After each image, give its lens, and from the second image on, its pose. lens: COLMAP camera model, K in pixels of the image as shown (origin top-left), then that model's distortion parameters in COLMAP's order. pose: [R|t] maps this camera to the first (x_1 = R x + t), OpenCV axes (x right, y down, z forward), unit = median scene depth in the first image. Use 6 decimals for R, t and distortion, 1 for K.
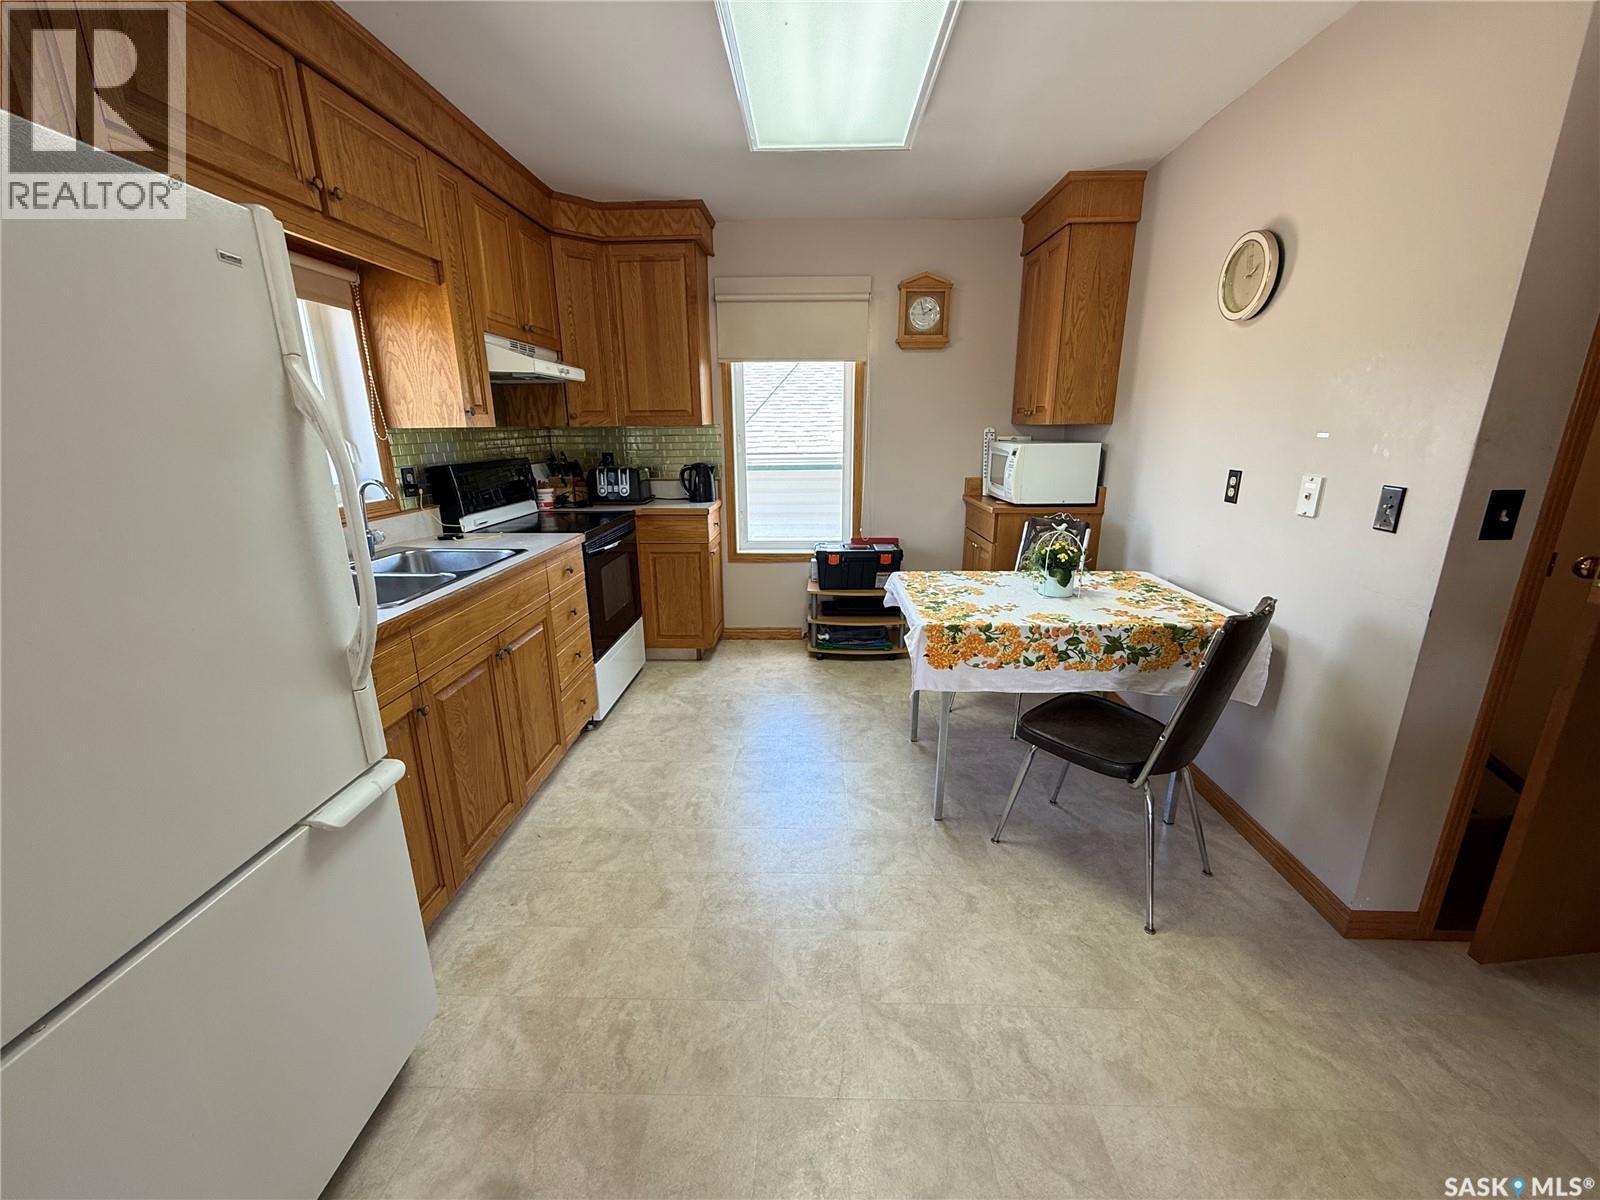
lens RADIAL K [[637.1, 0, 799.7], [0, 637.1, 600.8], [0, 0, 1]] dist [0.001055, -0.000205]
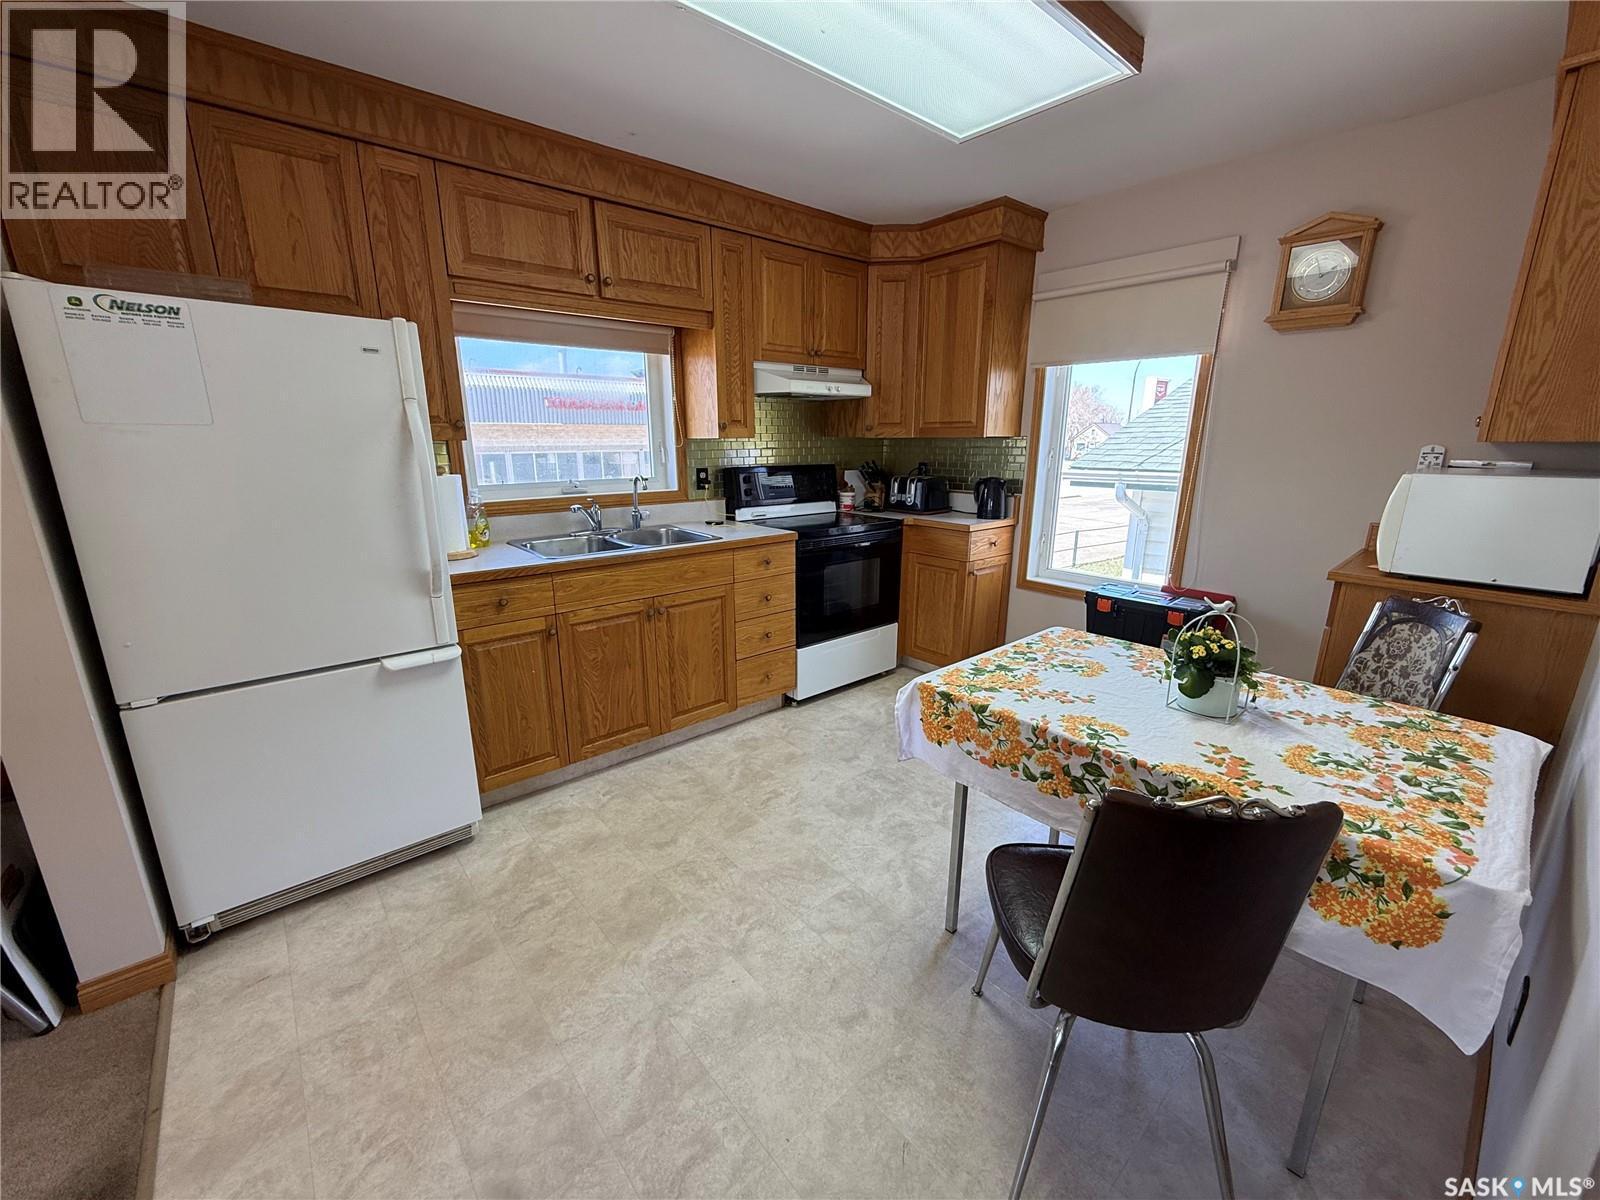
lens RADIAL K [[637.1, 0, 798.3], [0, 637.1, 600.3], [0, 0, 1]] dist [0.001055, -0.000205]
pose [[0.673978, 0.191422, -0.713520, 0.593265], [-0.199725, 0.977093, 0.073476, -0.085958], [0.711240, 0.092987, 0.696771, 0.271137]]
